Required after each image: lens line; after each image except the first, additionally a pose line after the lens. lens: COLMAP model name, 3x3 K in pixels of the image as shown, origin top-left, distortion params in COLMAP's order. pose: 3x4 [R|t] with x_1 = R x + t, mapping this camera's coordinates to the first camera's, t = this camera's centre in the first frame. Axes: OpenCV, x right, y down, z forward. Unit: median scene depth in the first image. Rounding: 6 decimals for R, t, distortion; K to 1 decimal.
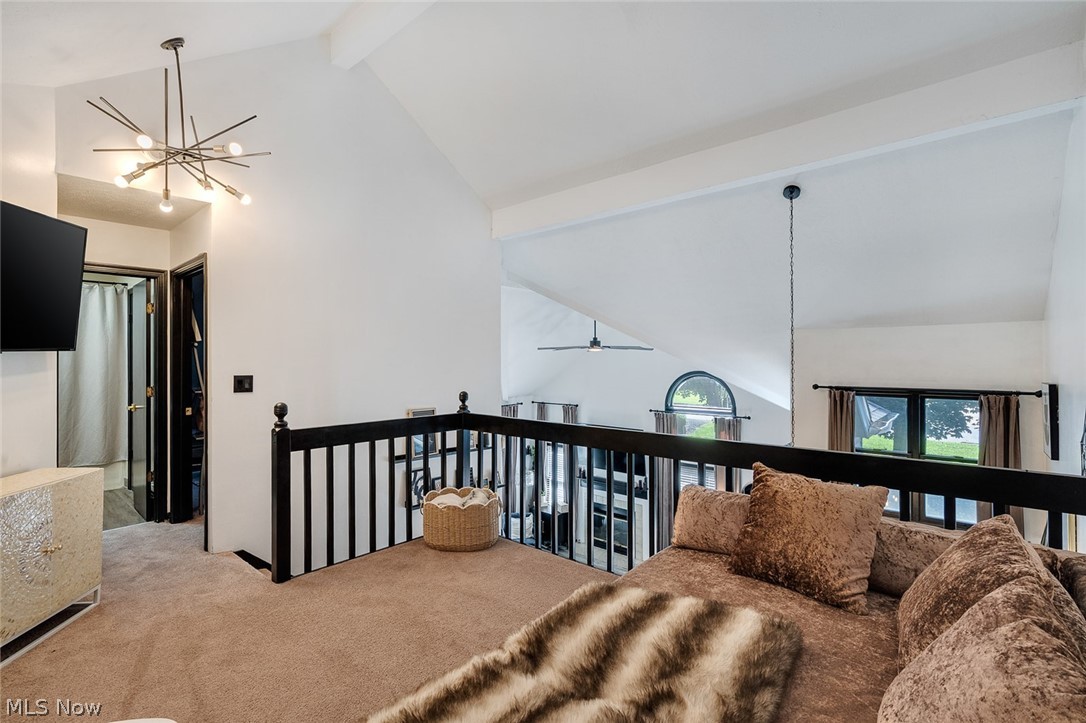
lens RADIAL K [[504.5, 0, 545.5], [0, 504.5, 352.7], [0, 0, 1]] dist [0.002603, -0.000068]
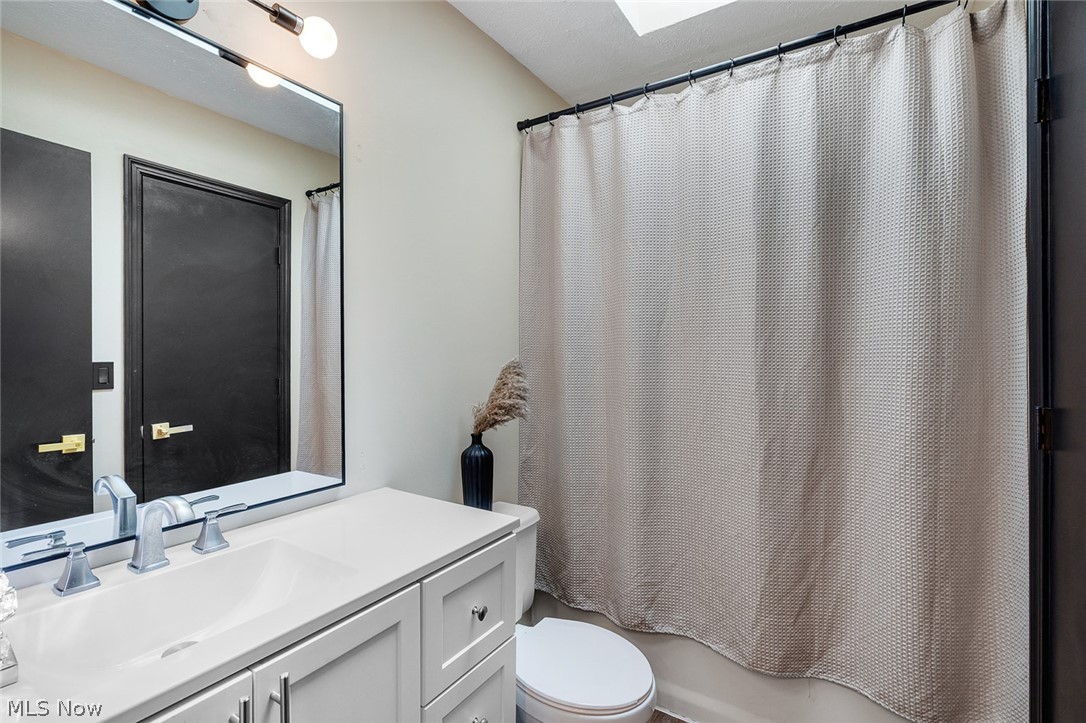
lens RADIAL K [[479.1, 0, 542.2], [0, 479.1, 350.4], [0, 0, 1]] dist [-0.003179, 0.001113]
pose [[0.137718, 0.003717, -0.990465, -0.663839], [0.005093, 0.999977, 0.004461, 0.032064], [0.990458, -0.005658, 0.137696, 0.778766]]
